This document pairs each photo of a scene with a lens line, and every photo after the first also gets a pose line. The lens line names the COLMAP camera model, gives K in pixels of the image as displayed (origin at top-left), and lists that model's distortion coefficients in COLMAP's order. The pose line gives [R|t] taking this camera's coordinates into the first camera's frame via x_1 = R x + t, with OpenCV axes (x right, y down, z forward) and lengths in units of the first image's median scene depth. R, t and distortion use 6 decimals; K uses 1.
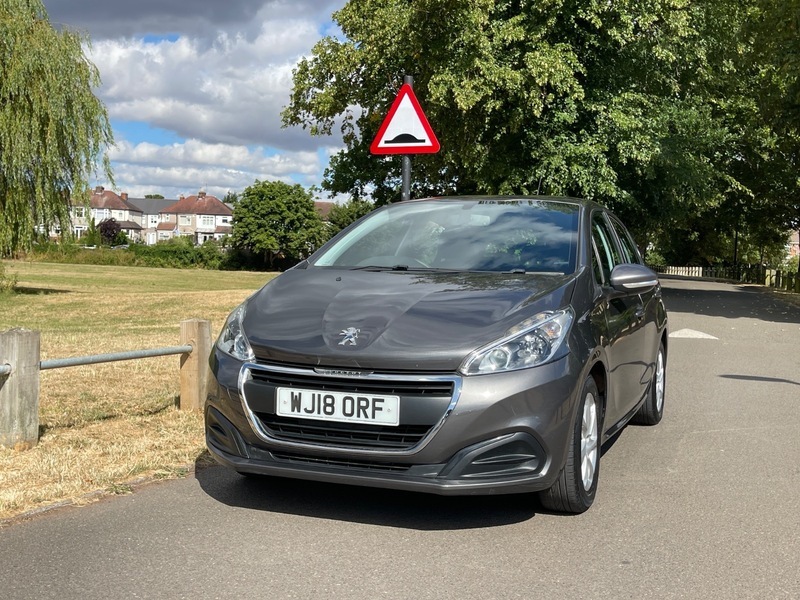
lens RADIAL K [[952.0, 0, 397.0], [0, 952.0, 325.2], [0, 0, 1]] dist [0.084148, -0.244381]
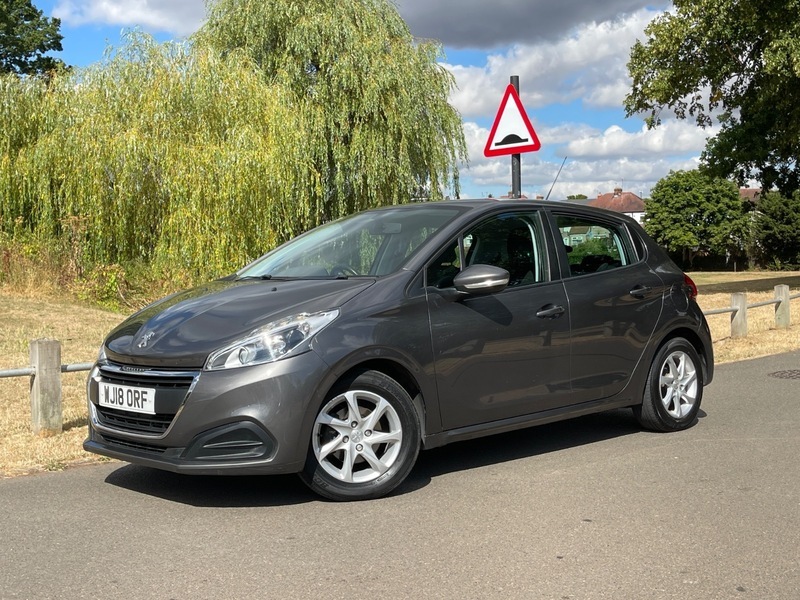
lens RADIAL K [[1050.2, 0, 403.4], [0, 1050.2, 296.1], [0, 0, 1]] dist [0.076726, -0.125302]
pose [[0.907810, -0.032909, -0.418088, 0.133812], [0.017898, 0.999048, -0.039776, 0.002720], [0.418999, 0.028626, 0.907535, -0.010158]]
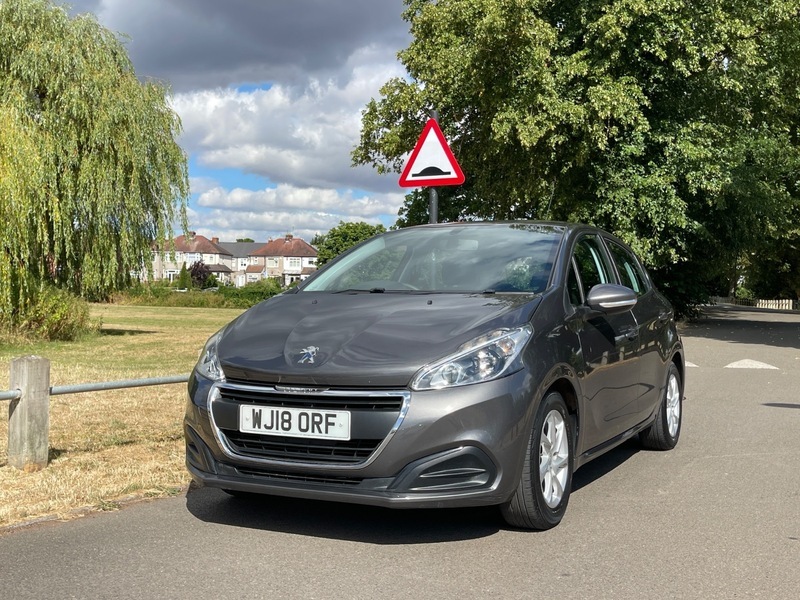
lens RADIAL K [[949.3, 0, 403.1], [0, 949.3, 324.3], [0, 0, 1]] dist [0.090975, -0.237946]
pose [[0.996143, -0.013872, -0.086646, 0.024045], [0.010254, 0.999063, -0.042059, 0.003892], [0.087149, 0.041008, 0.995351, -0.003474]]
